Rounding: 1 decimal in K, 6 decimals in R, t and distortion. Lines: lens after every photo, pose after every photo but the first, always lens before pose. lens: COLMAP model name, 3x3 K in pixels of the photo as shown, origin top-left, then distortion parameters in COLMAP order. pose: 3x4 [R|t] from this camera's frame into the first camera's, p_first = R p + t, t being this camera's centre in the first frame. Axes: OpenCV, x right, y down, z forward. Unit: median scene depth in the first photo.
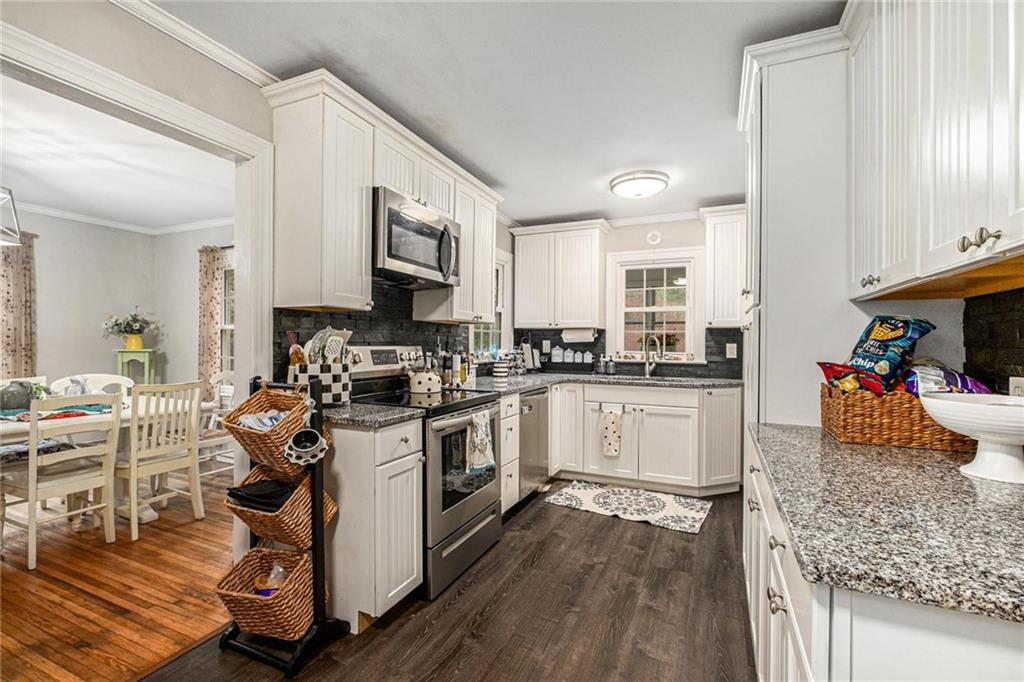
lens RADIAL K [[462.6, 0, 524.9], [0, 462.6, 343.3], [0, 0, 1]] dist [-0.001938, -0.000618]
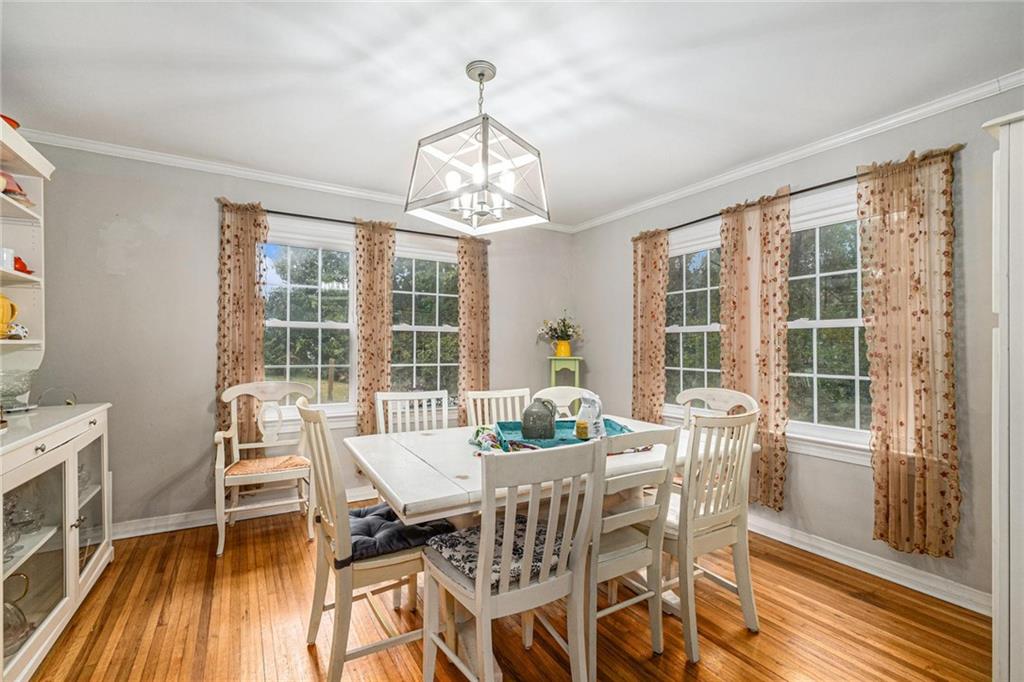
lens RADIAL K [[462.6, 0, 524.9], [0, 462.6, 343.3], [0, 0, 1]] dist [-0.001938, -0.000618]
pose [[0.830634, -0.008301, -0.556756, -0.410744], [0.000508, 0.999900, -0.014150, -0.000754], [0.556818, 0.011471, 0.830555, 0.202189]]
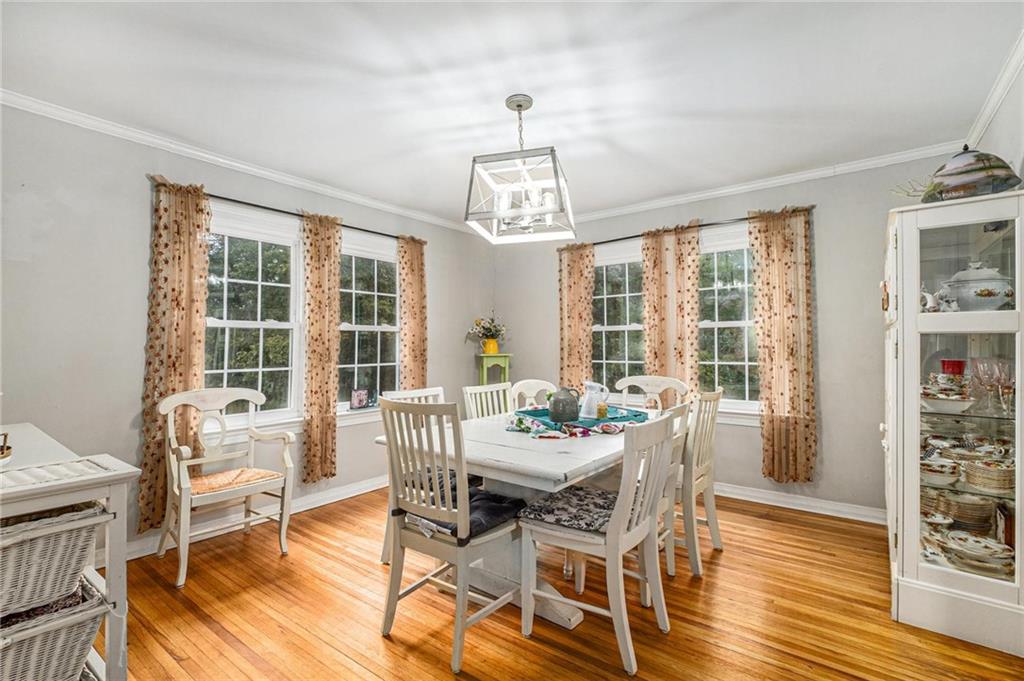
lens RADIAL K [[462.6, 0, 524.9], [0, 462.6, 342.8], [0, 0, 1]] dist [-0.001938, -0.000618]
pose [[0.975109, -0.018645, -0.220942, -0.576500], [0.017279, 0.999818, -0.008114, -0.001646], [0.221053, 0.004095, 0.975253, 0.056326]]
